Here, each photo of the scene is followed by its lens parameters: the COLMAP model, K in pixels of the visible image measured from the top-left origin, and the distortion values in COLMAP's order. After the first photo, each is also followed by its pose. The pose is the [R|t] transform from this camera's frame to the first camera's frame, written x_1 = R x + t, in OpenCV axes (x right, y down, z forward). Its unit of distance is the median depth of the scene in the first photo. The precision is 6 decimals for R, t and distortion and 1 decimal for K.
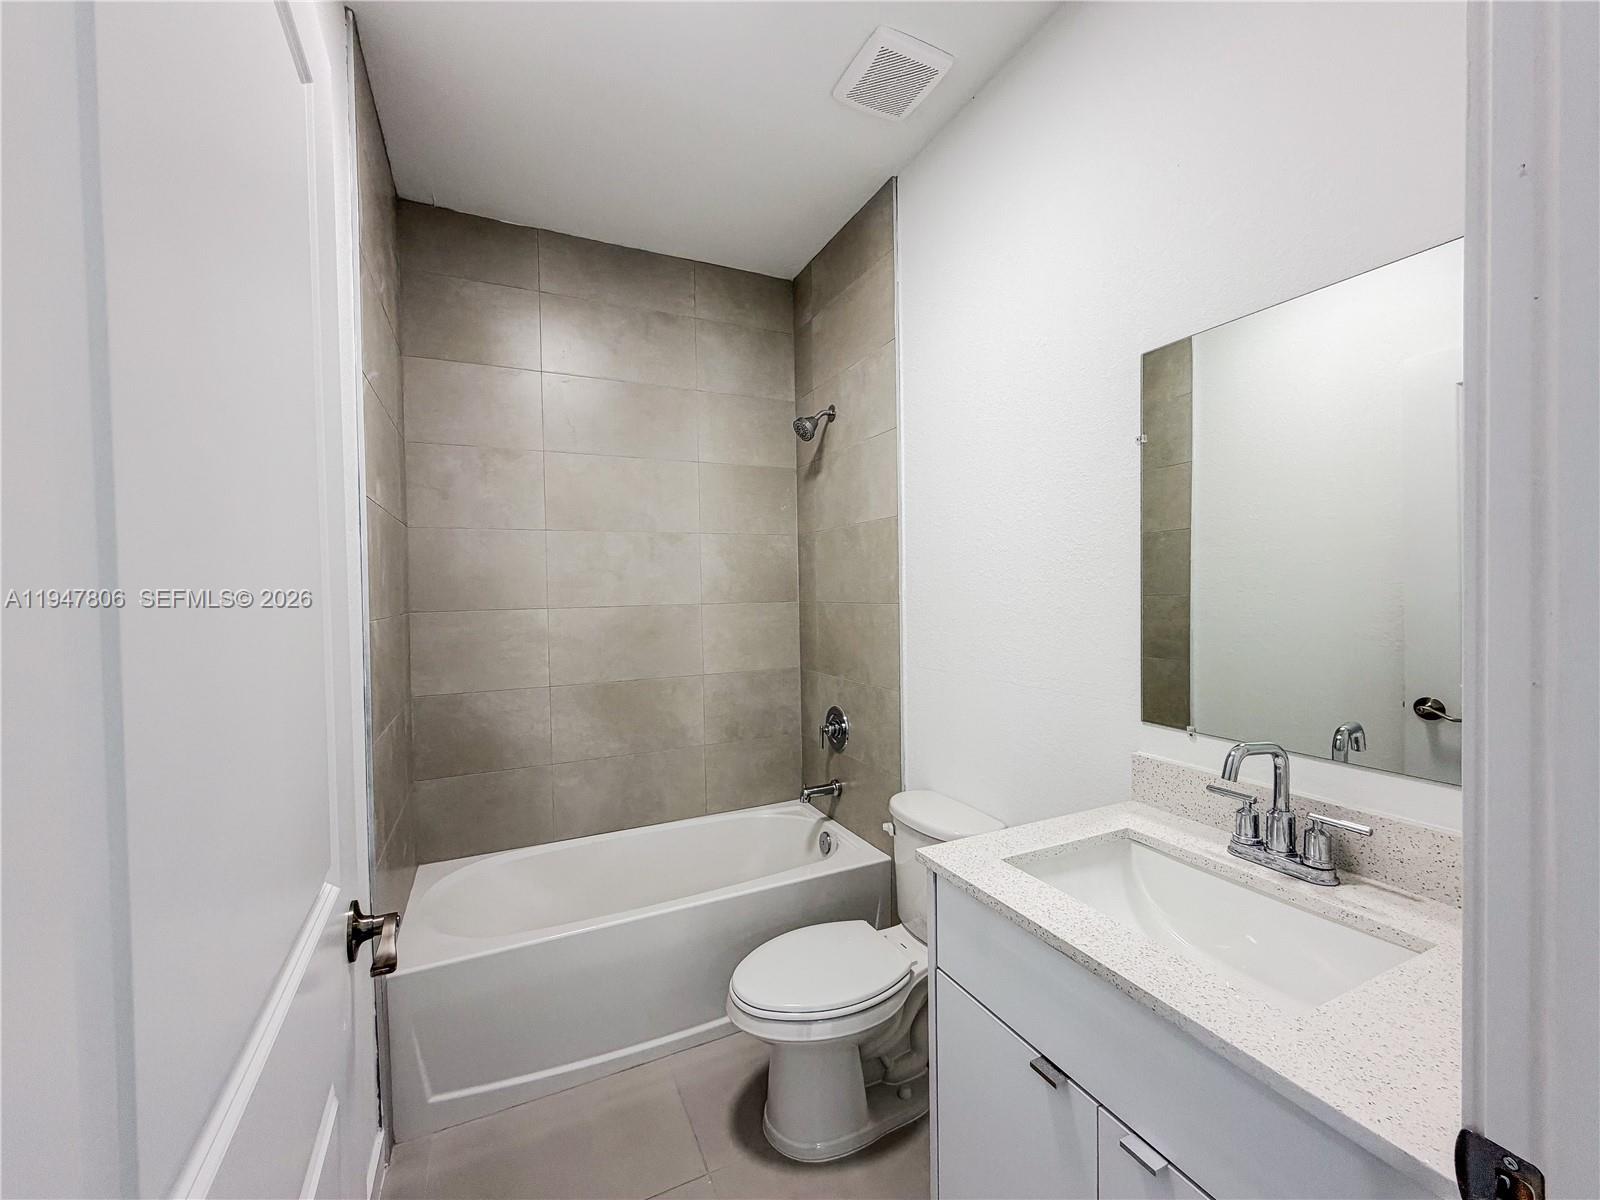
lens RADIAL K [[641.9, 0, 799.1], [0, 641.9, 604.5], [0, 0, 1]] dist [0.021753, 0.000769]
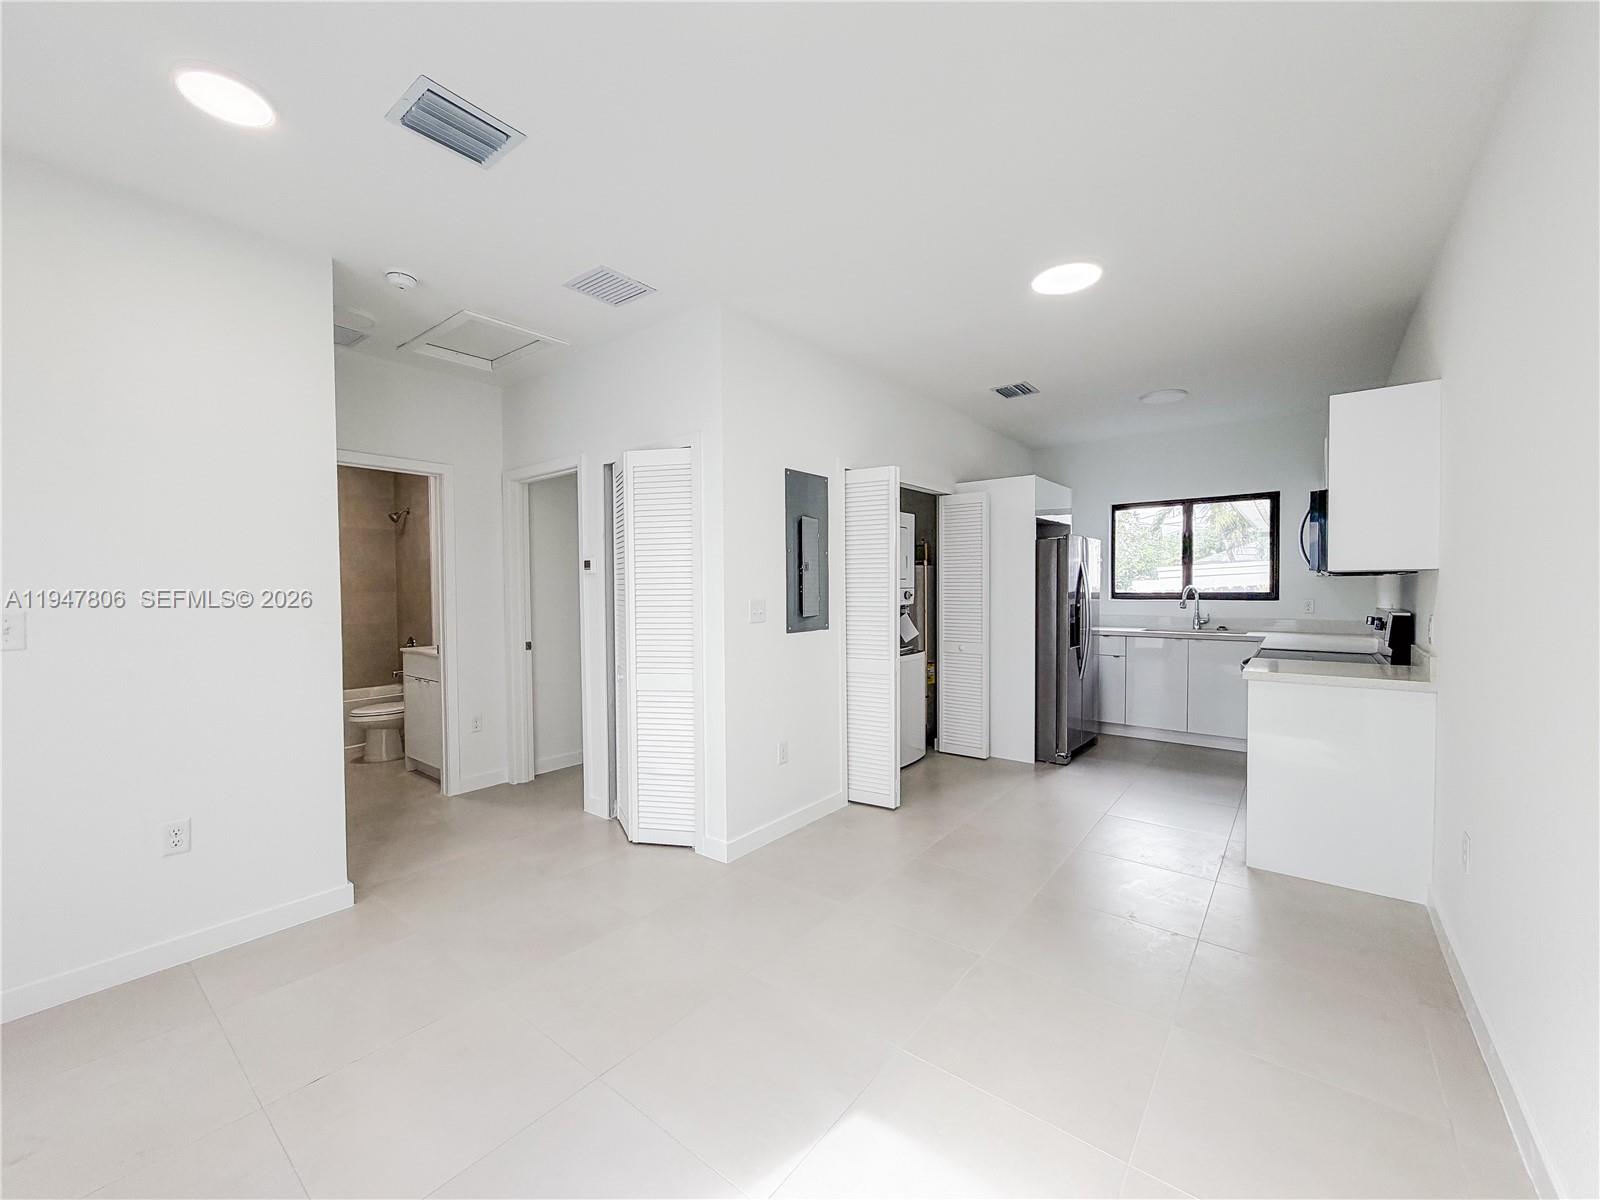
lens RADIAL K [[641.9, 0, 796.8], [0, 641.9, 595.9], [0, 0, 1]] dist [0.021753, 0.000769]
pose [[0.901489, -0.000619, 0.432802, 0.280022], [-0.002250, 0.999979, 0.006117, -0.005392], [-0.432797, -0.006488, 0.901468, -1.596103]]
